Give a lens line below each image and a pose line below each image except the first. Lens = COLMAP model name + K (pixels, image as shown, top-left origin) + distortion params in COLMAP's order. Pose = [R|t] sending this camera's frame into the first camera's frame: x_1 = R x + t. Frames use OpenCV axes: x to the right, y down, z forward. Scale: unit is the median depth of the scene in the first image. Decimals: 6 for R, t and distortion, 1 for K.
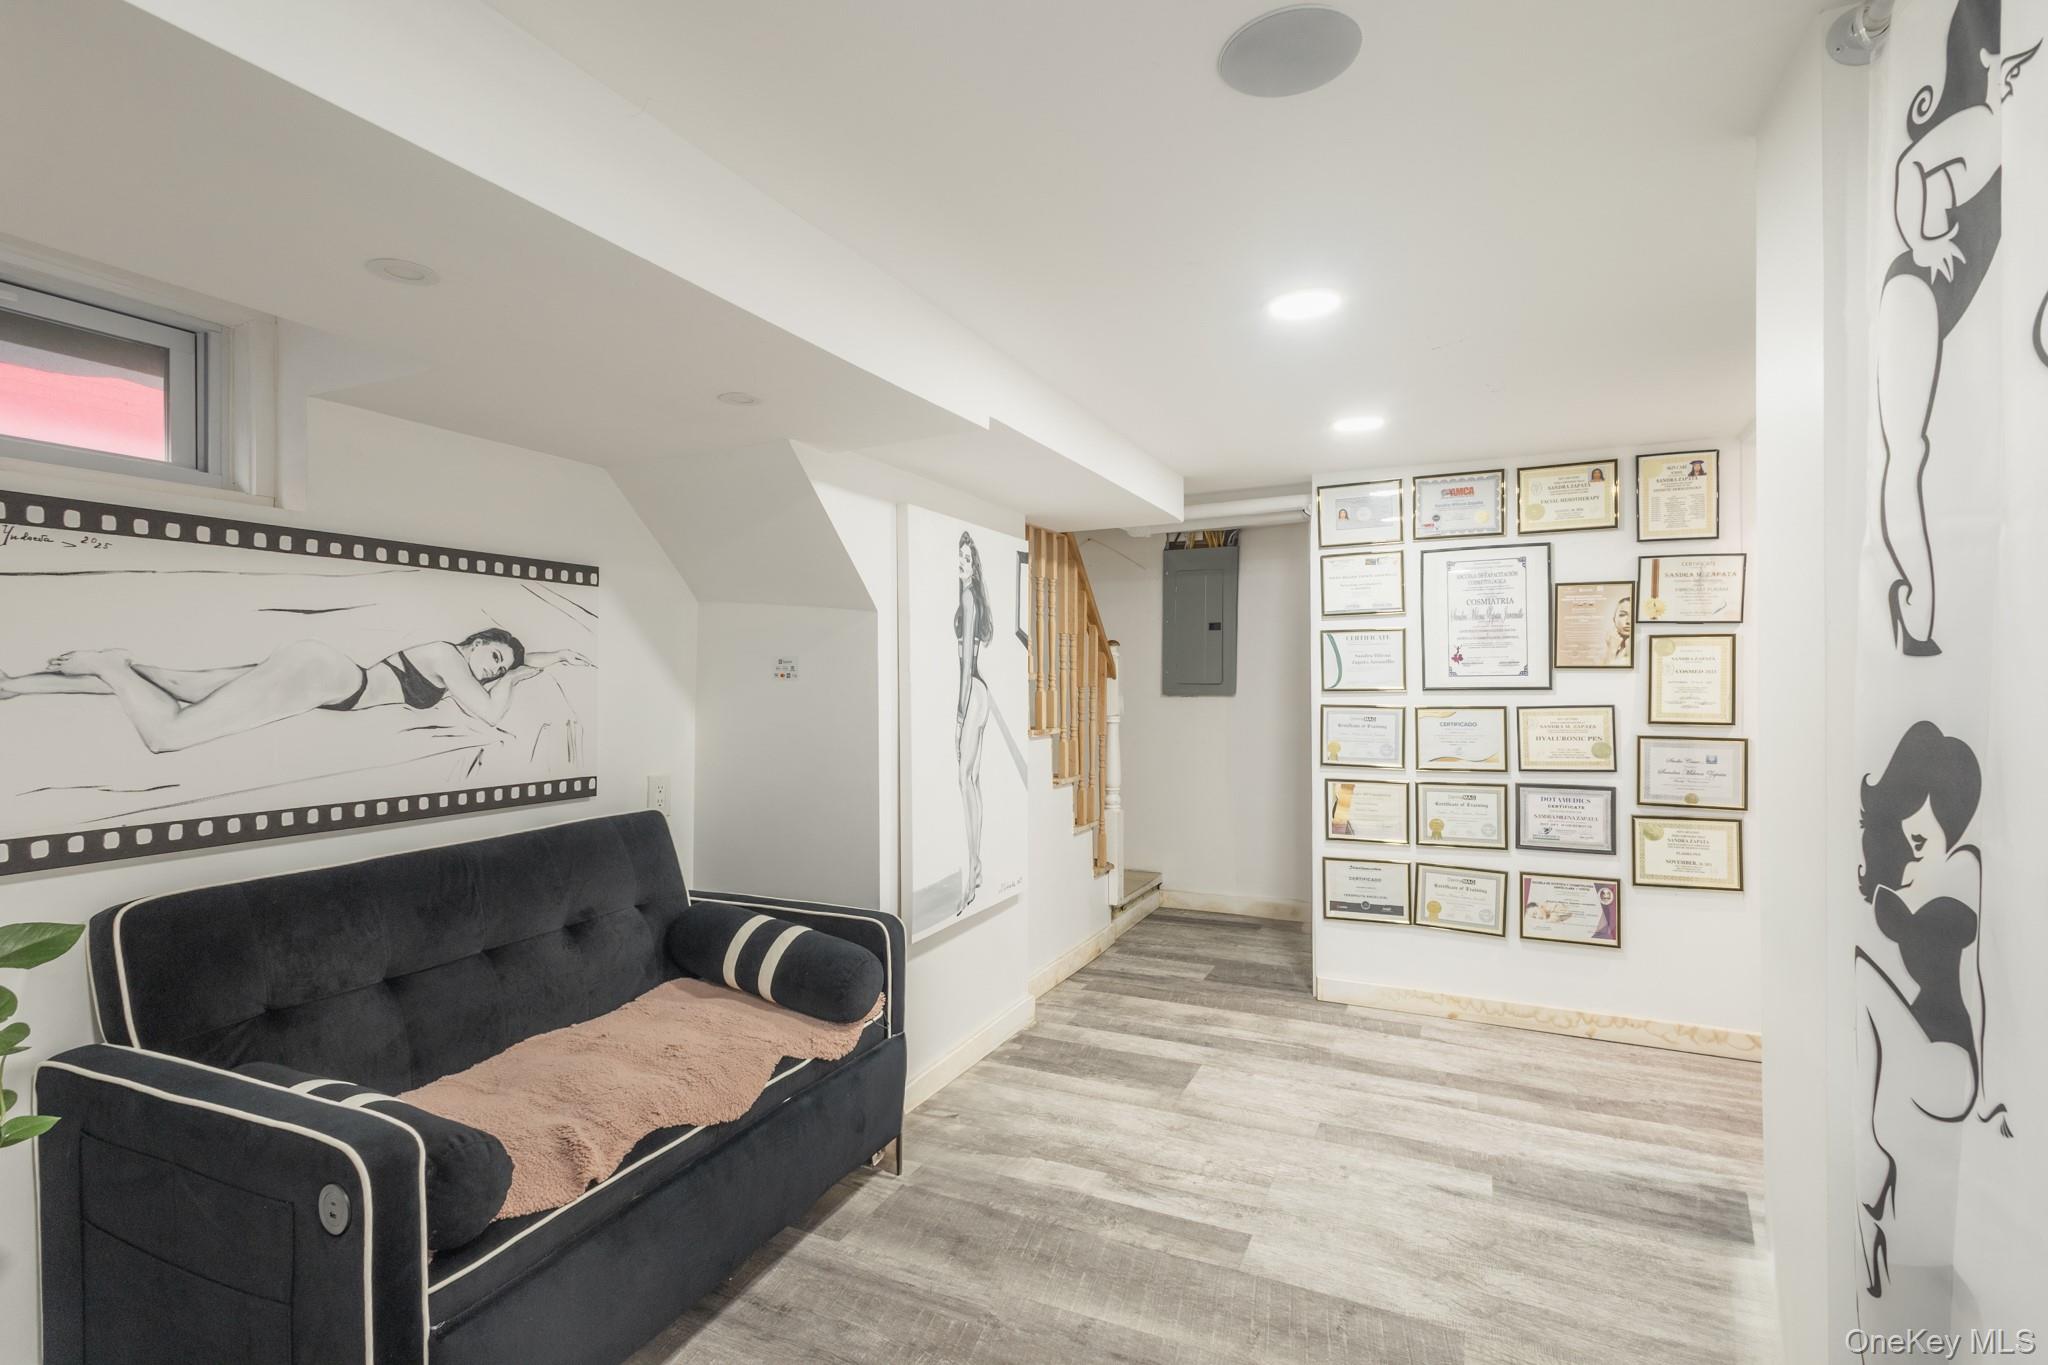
lens RADIAL K [[946.9, 0, 1055.7], [0, 946.9, 687.3], [0, 0, 1]] dist [0.010350, -0.003755]
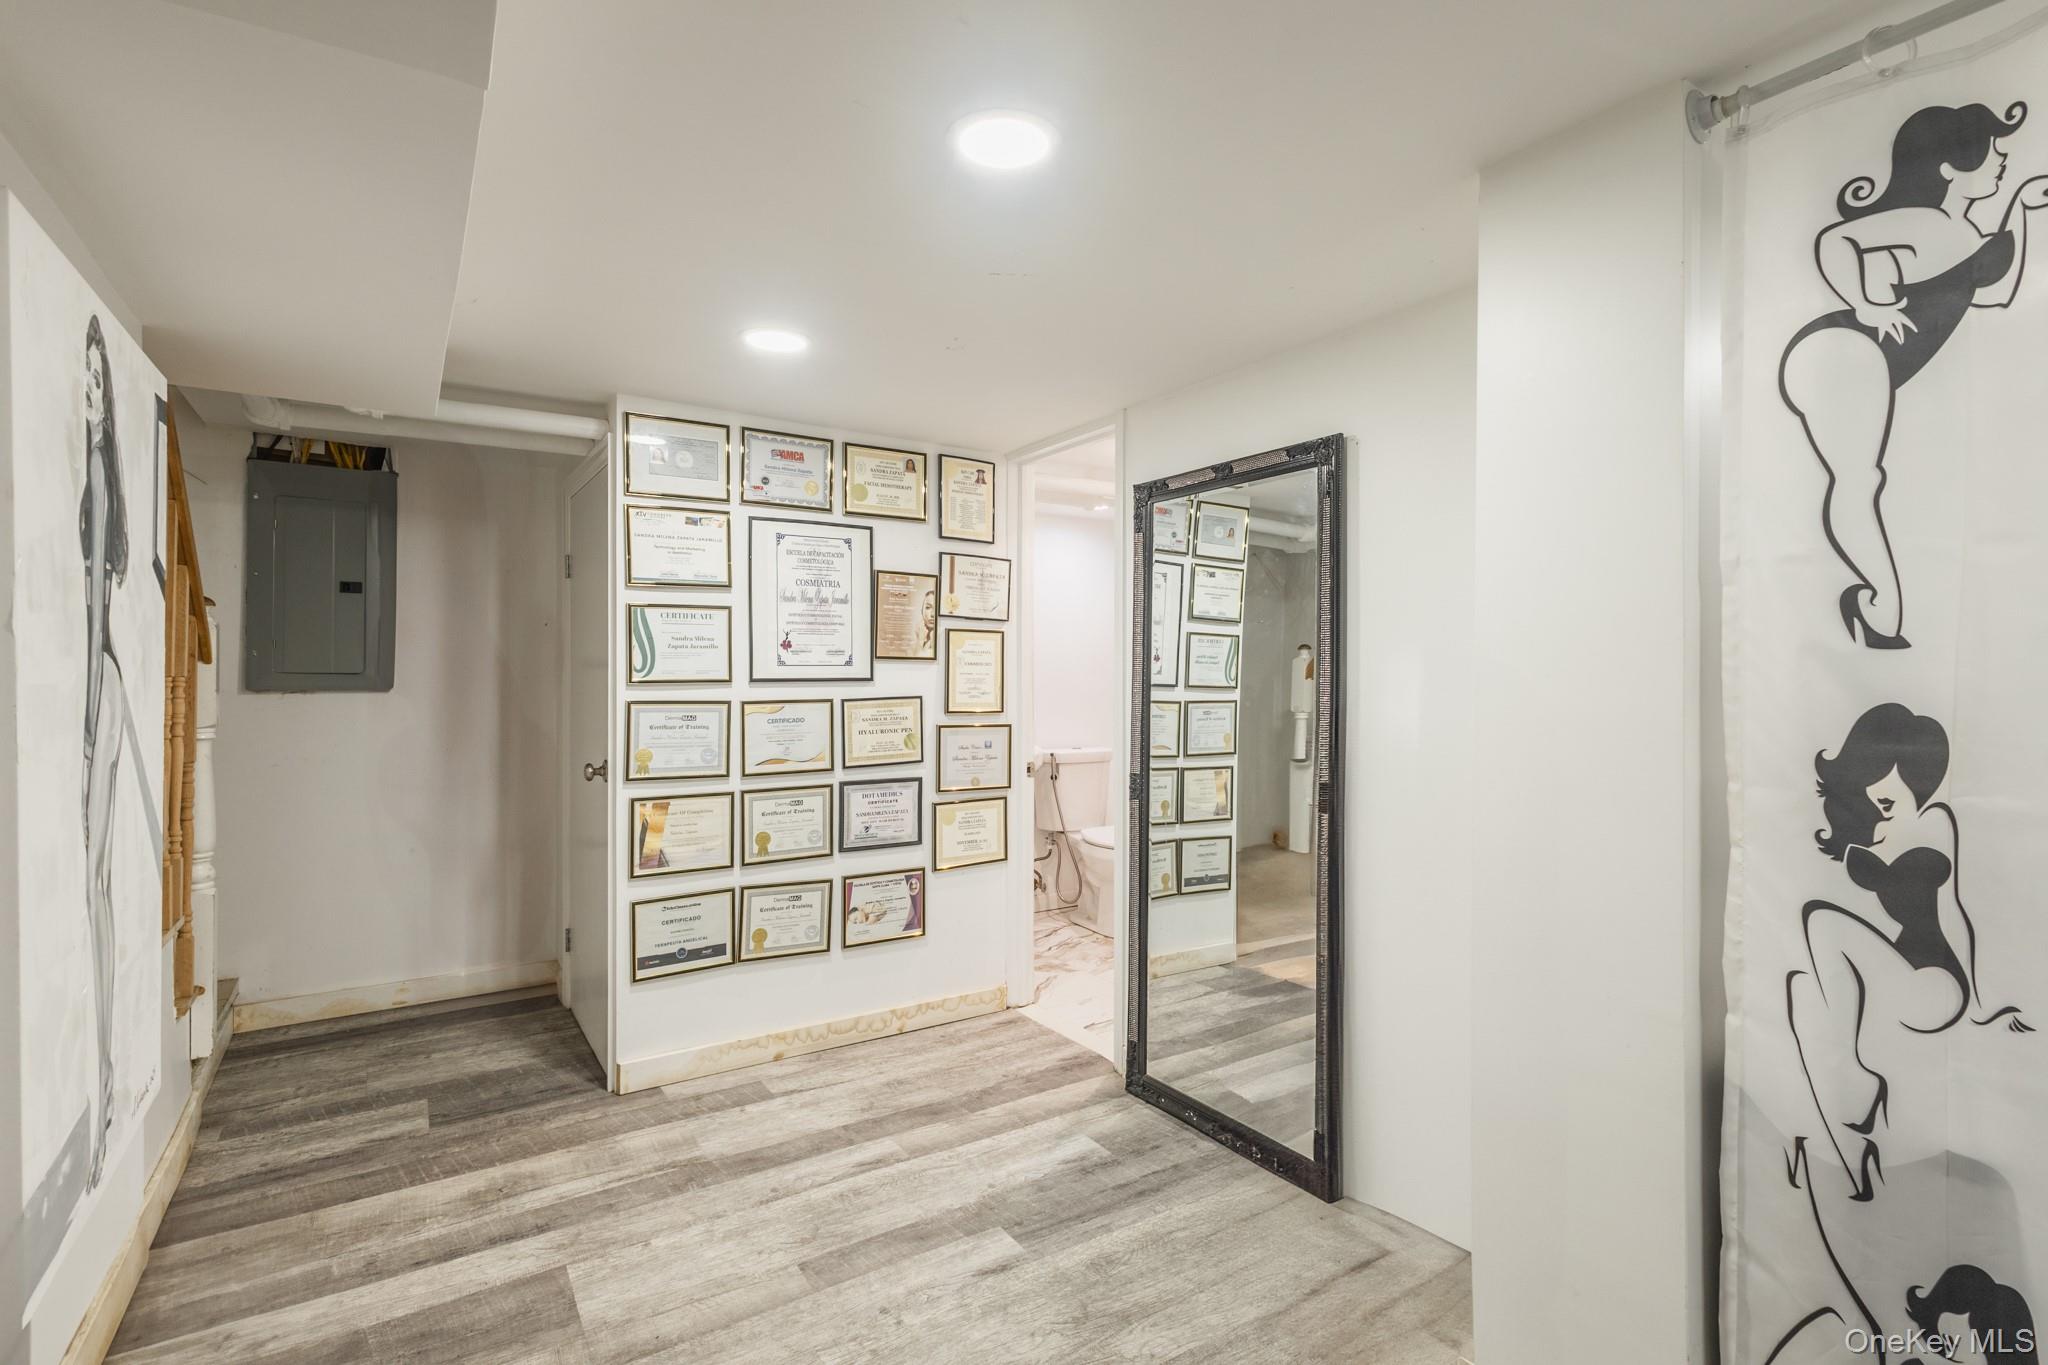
lens RADIAL K [[946.9, 0, 1022.5], [0, 946.9, 677.1], [0, 0, 1]] dist [0.010350, -0.003755]
pose [[0.549845, 0.003015, 0.835261, -0.200490], [-0.000196, 0.999994, -0.003480, 0.002036], [-0.835267, 0.001749, 0.549842, 0.362237]]
